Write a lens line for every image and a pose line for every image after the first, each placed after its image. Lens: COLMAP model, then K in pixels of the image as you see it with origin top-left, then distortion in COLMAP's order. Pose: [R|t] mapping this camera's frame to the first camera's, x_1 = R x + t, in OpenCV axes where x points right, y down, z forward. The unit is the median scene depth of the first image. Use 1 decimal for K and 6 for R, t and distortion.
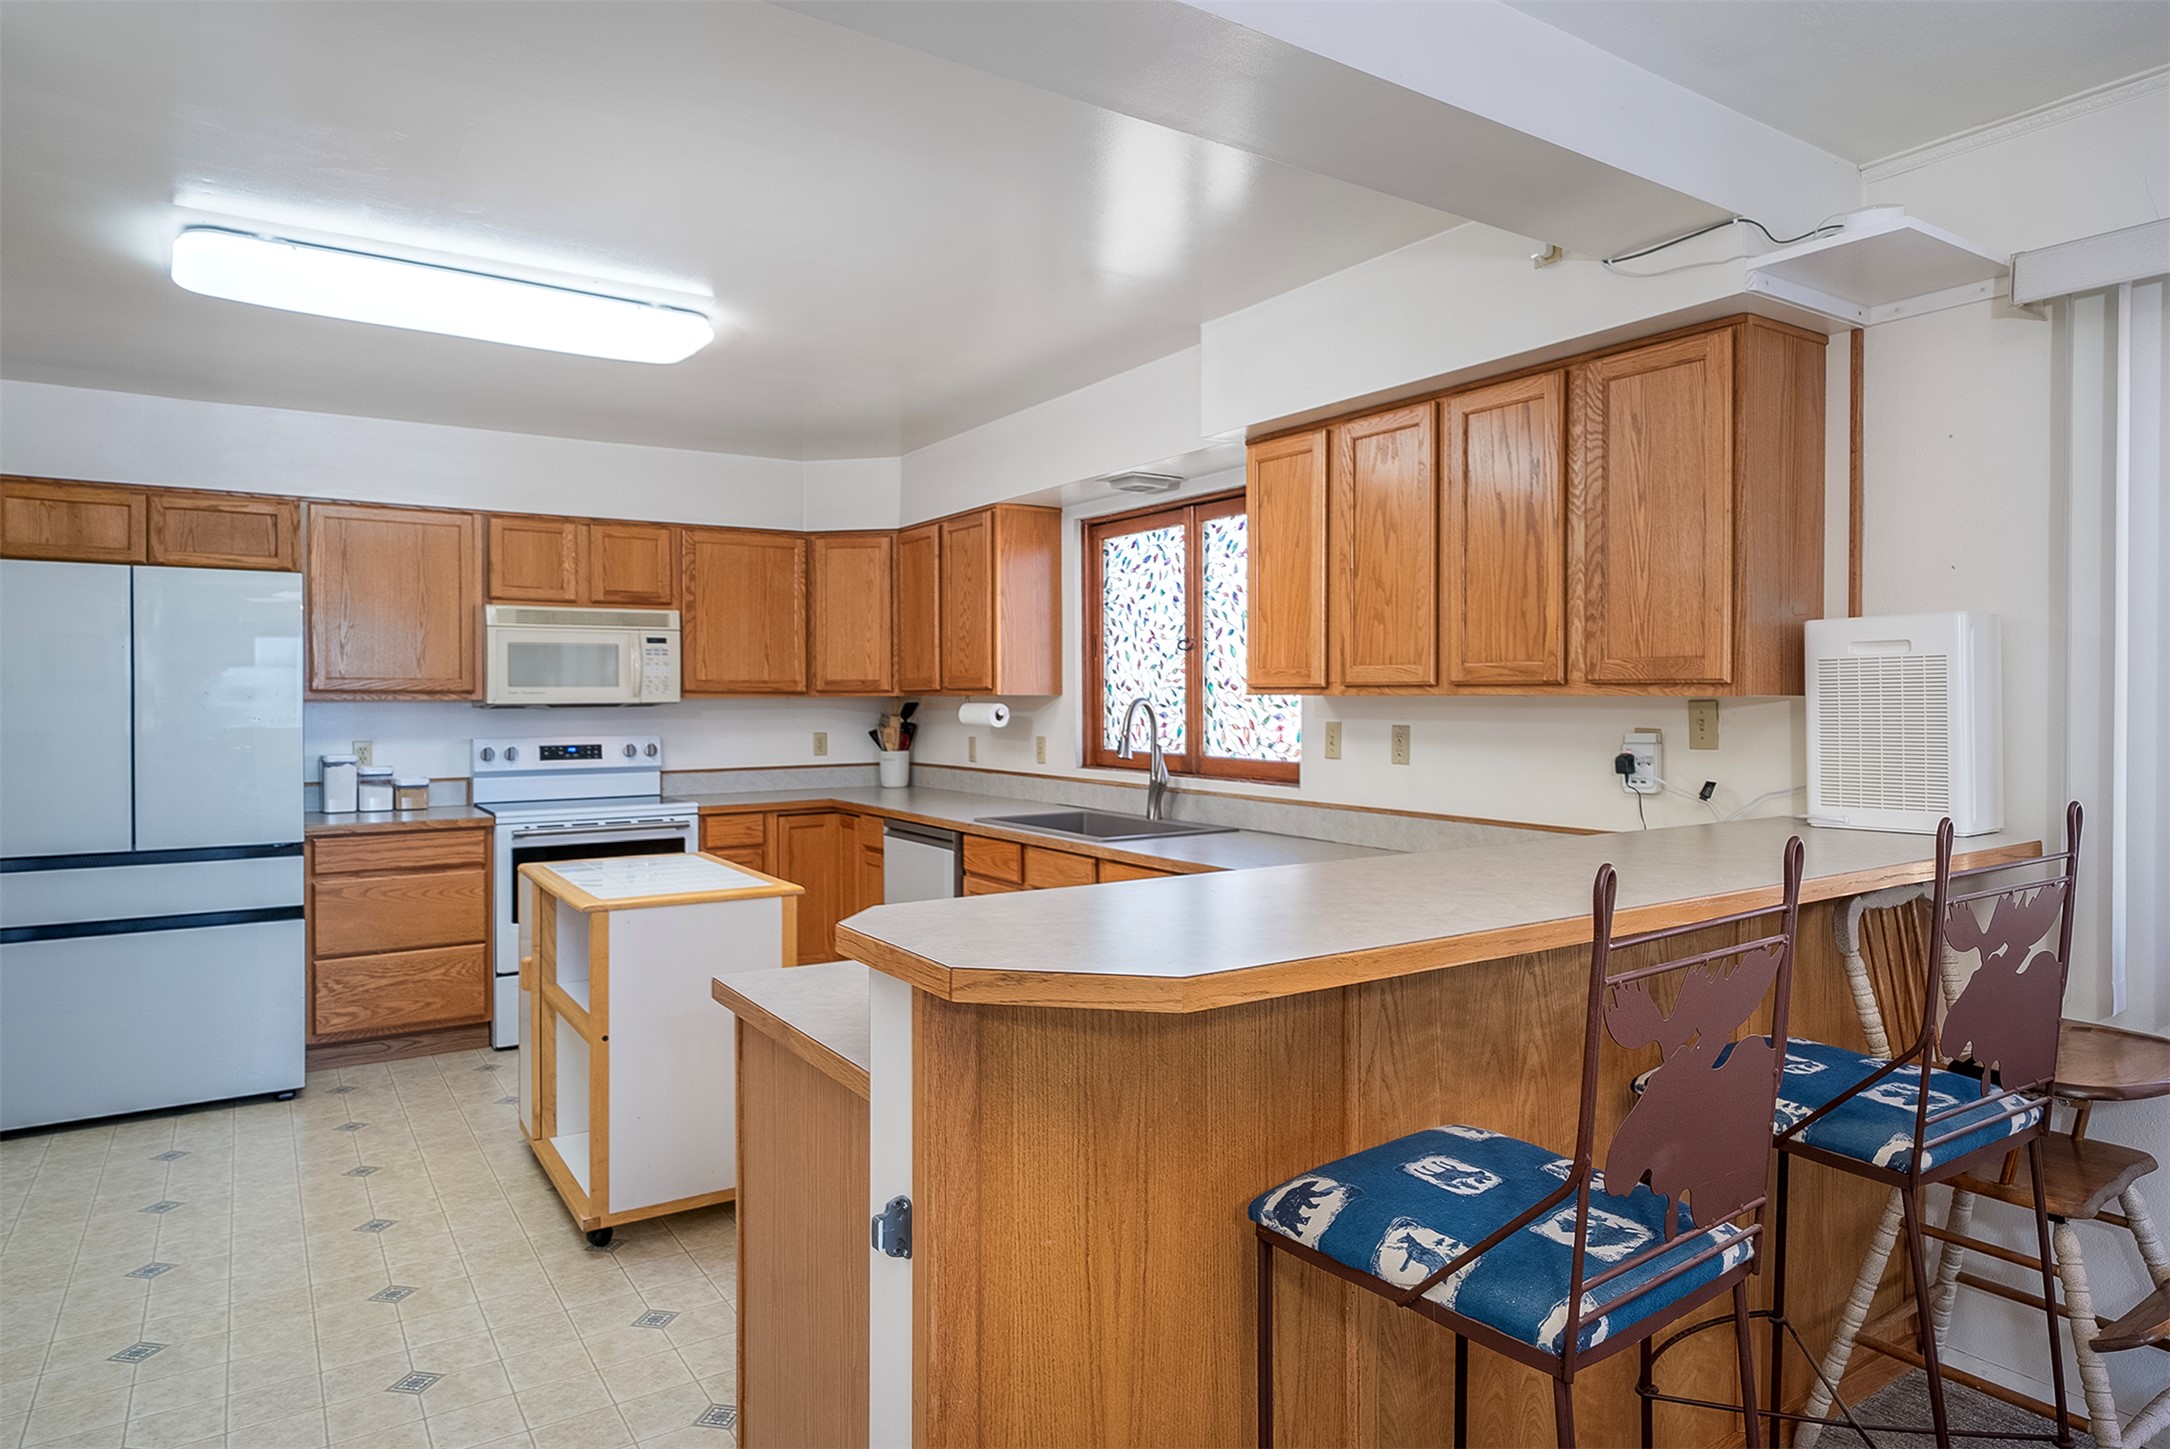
lens RADIAL K [[1245.3, 0, 1023.7], [0, 1245.3, 703.8], [0, 0, 1]] dist [0.001555, -0.005726]
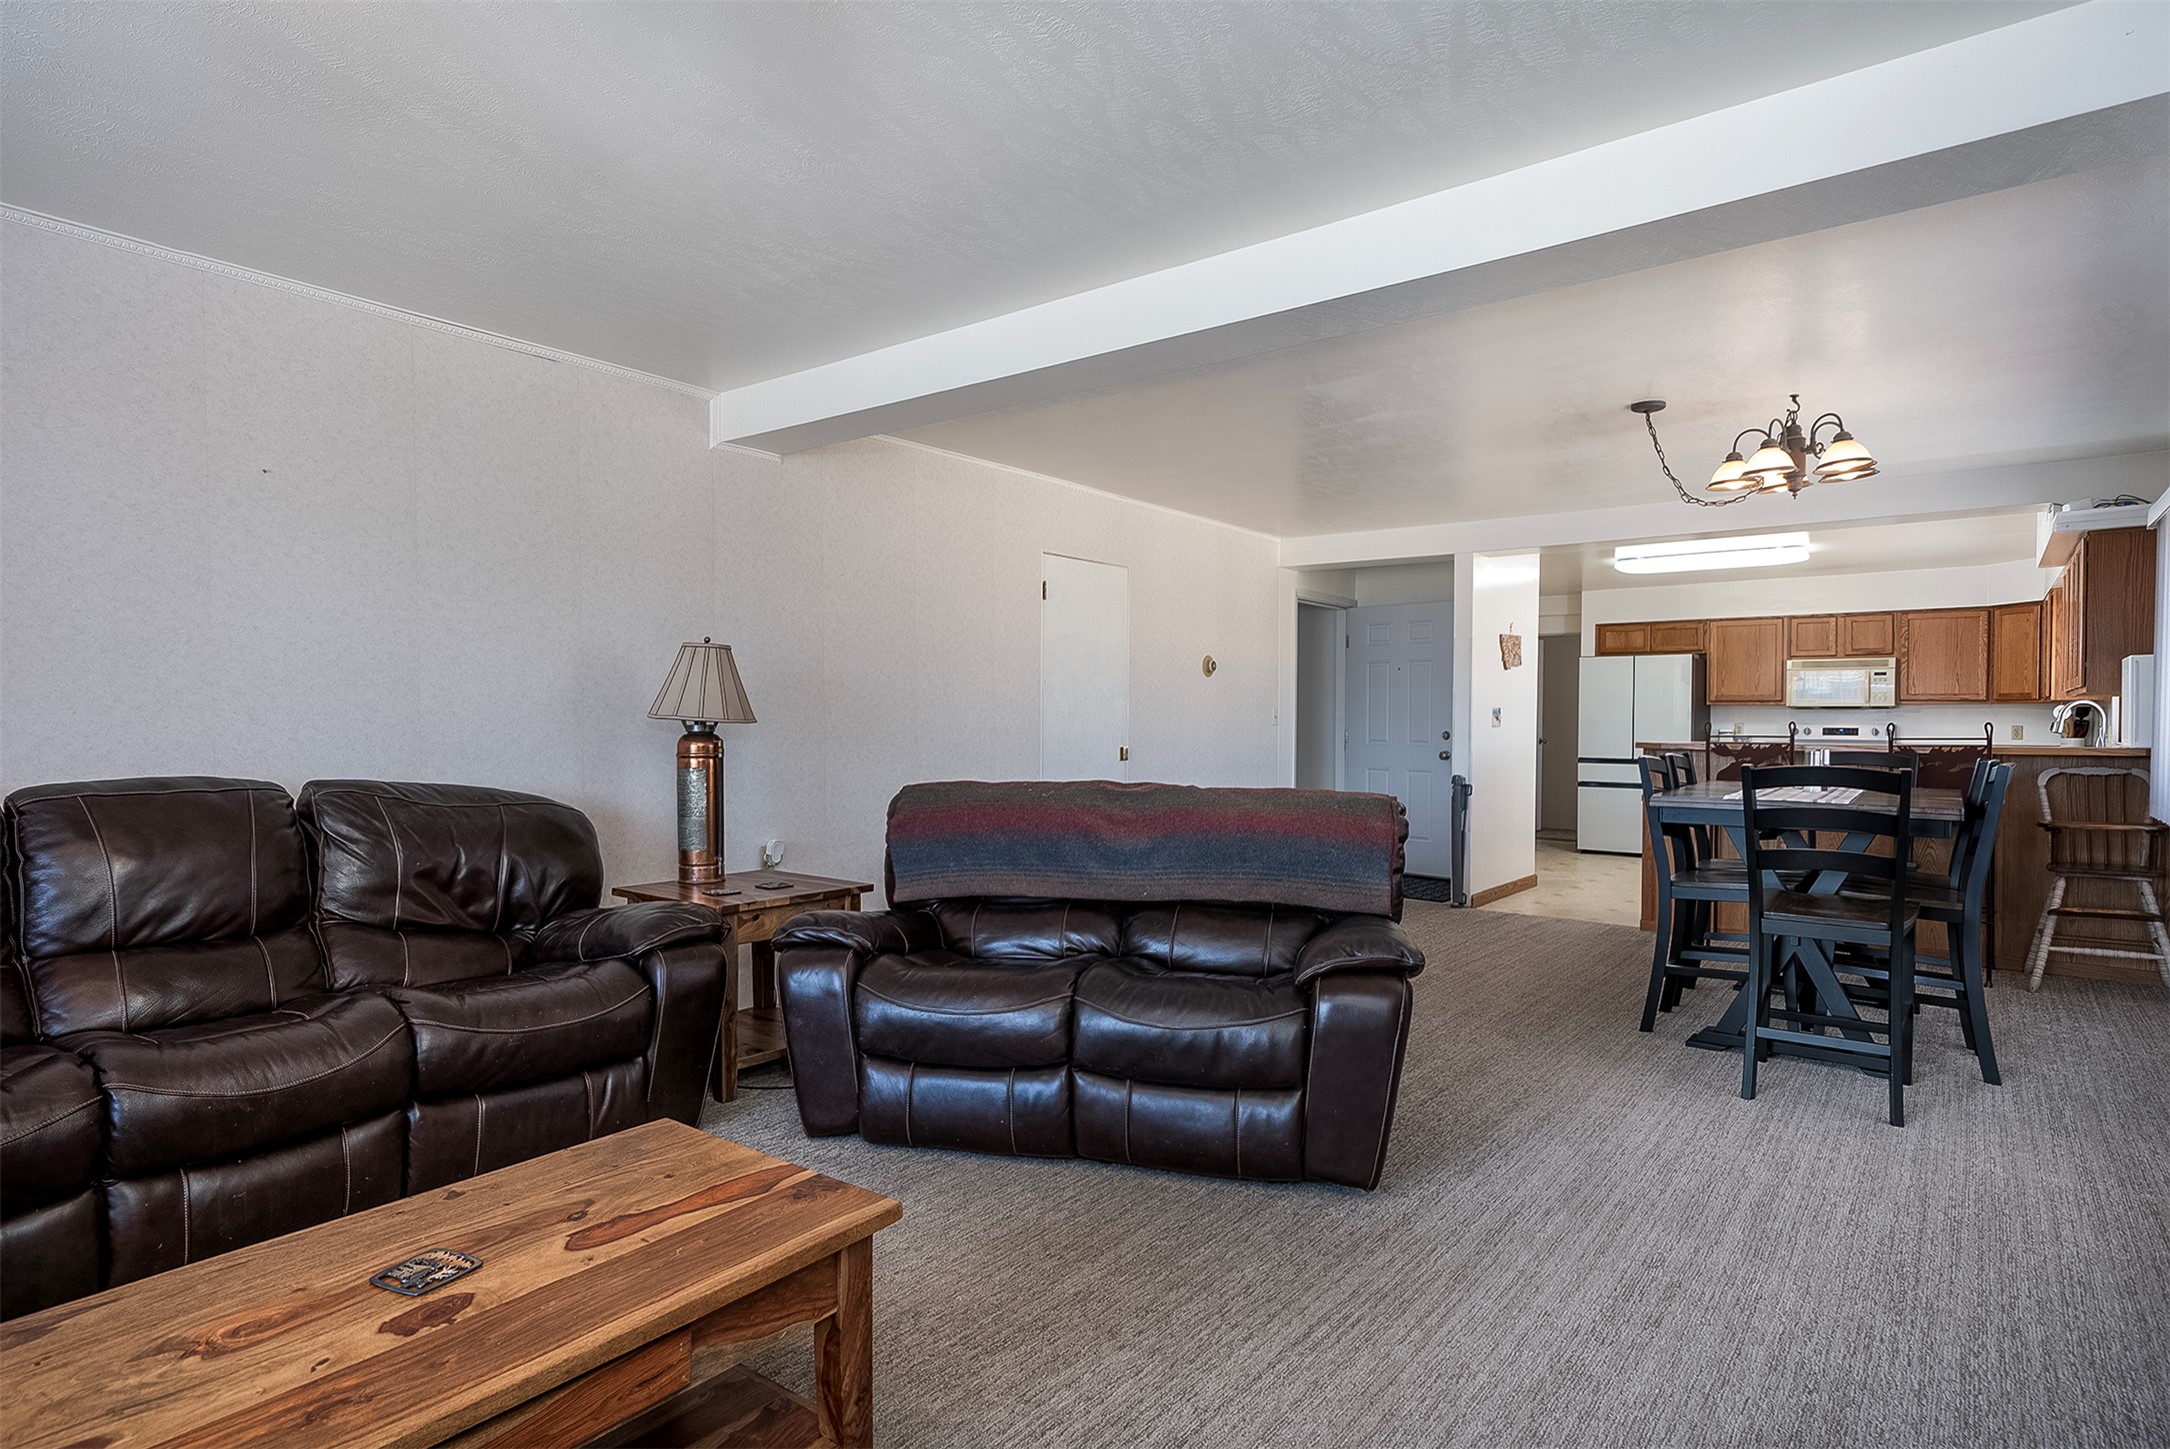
lens RADIAL K [[1189.5, 0, 1097.8], [0, 1189.5, 720.3], [0, 0, 1]] dist [-0.008041, -0.000669]
pose [[0.371547, 0.006523, -0.928391, 1.087462], [-0.009682, 0.999948, 0.003151, 0.030690], [0.928364, 0.007818, 0.371591, -0.912056]]
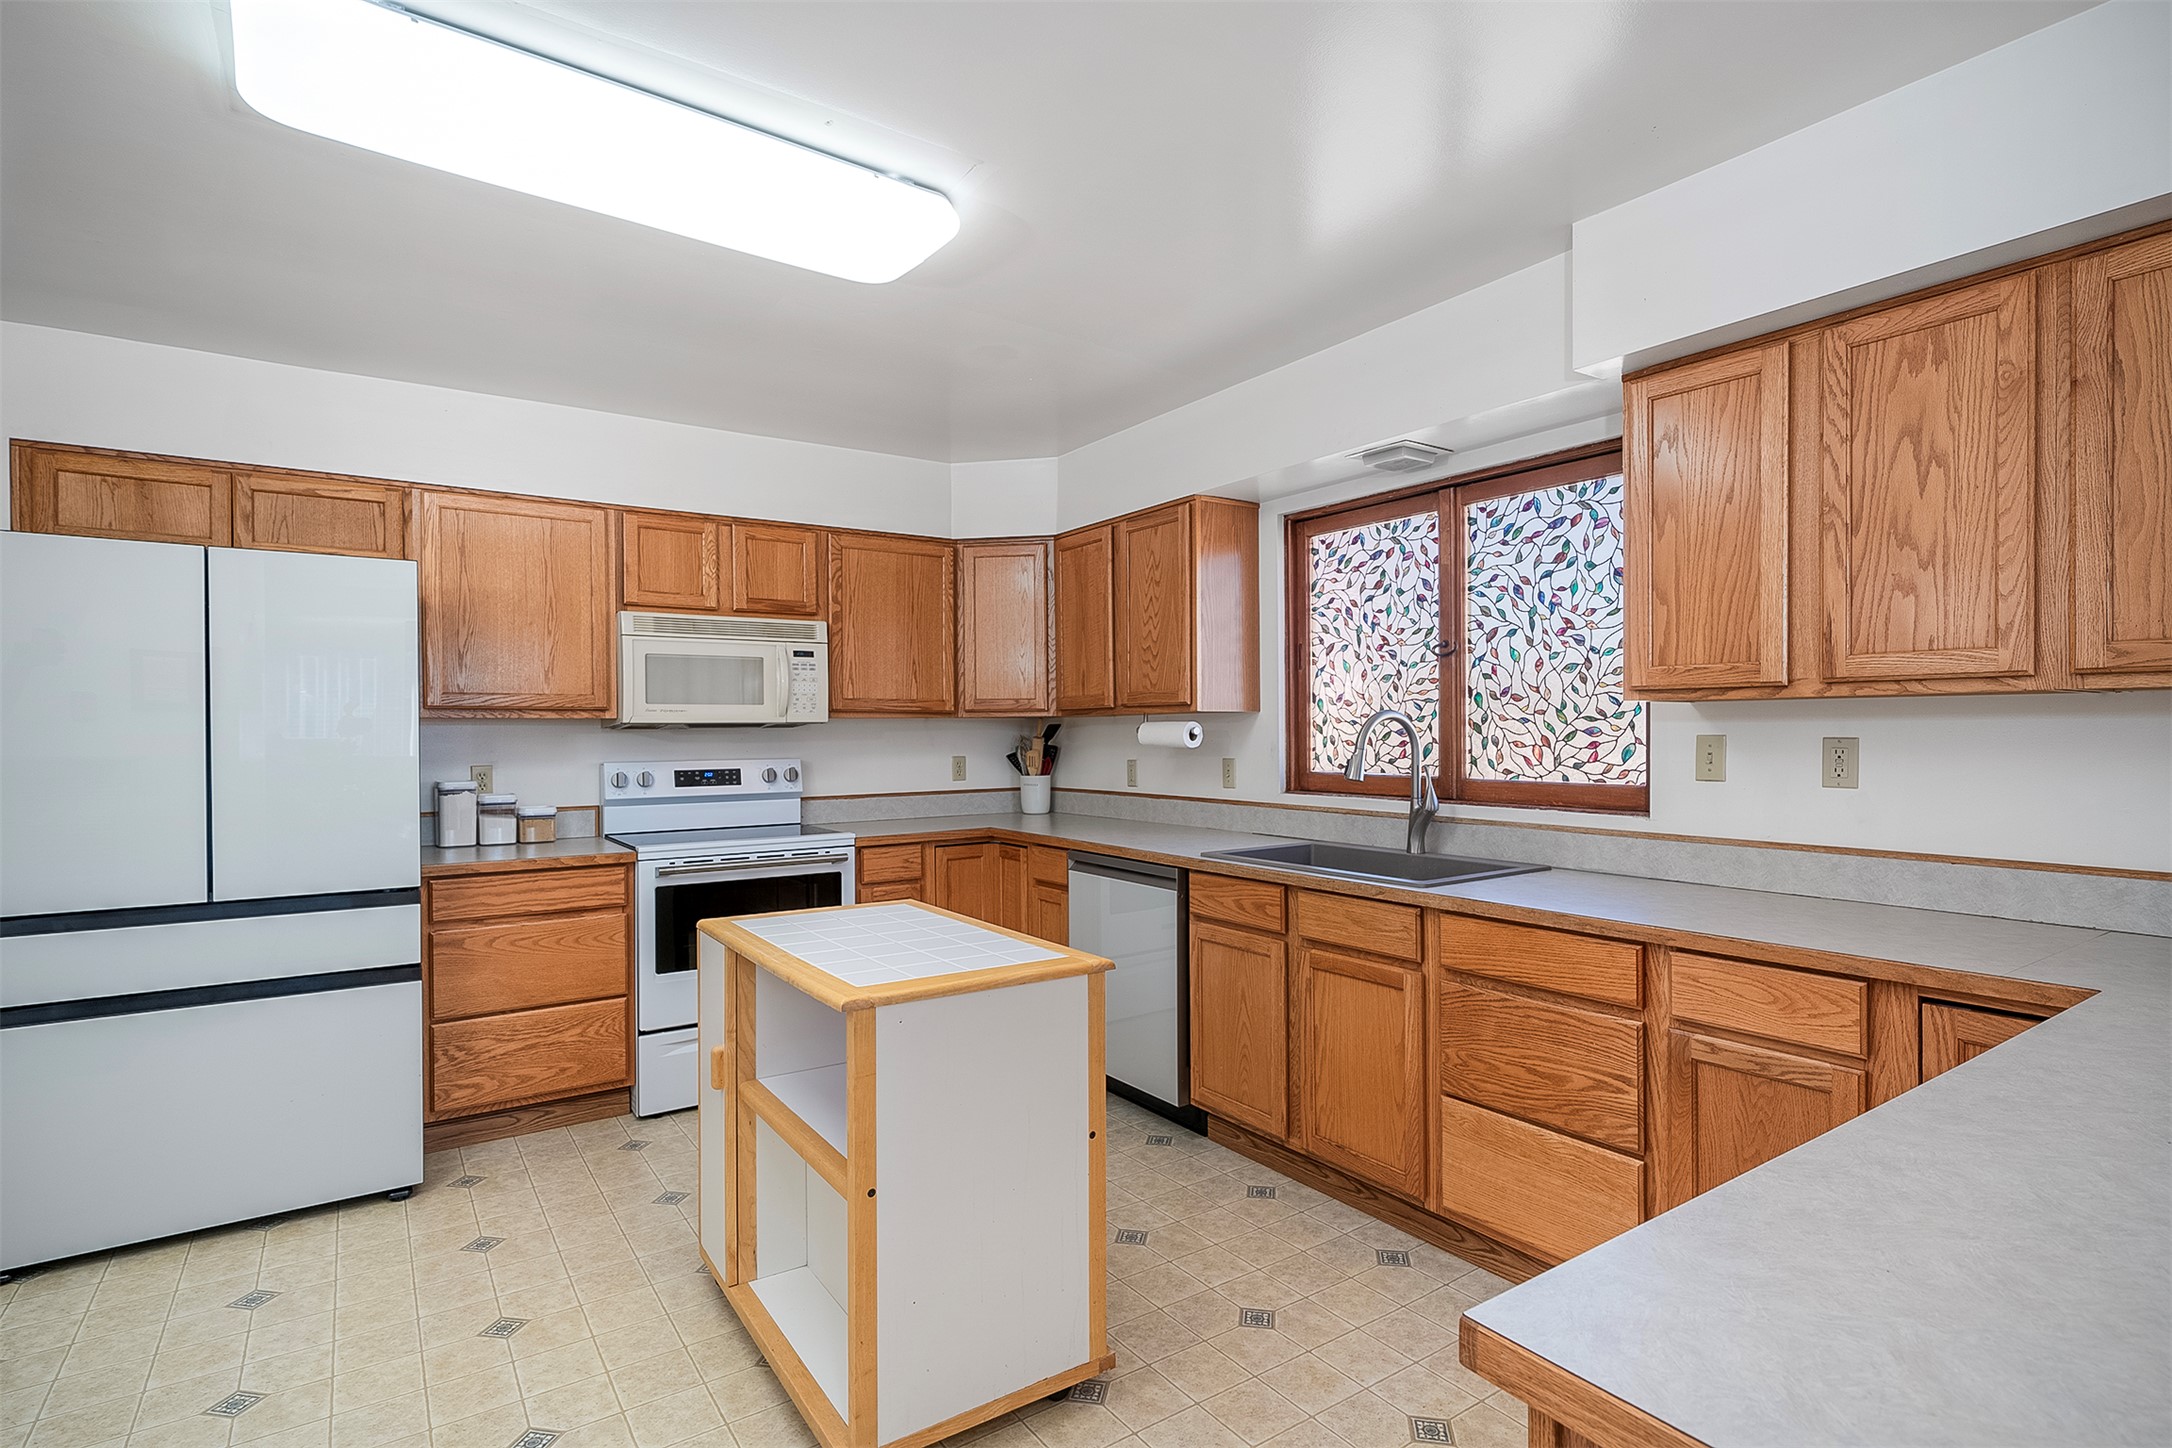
lens RADIAL K [[1042.3, 0, 998.0], [0, 1042.3, 735.3], [0, 0, 1]] dist [0.004691, 0.001871]
pose [[0.999983, -0.003530, -0.004567, -0.170801], [0.003524, 0.999993, -0.001377, 0.011384], [0.004572, 0.001361, 0.999989, 0.275201]]
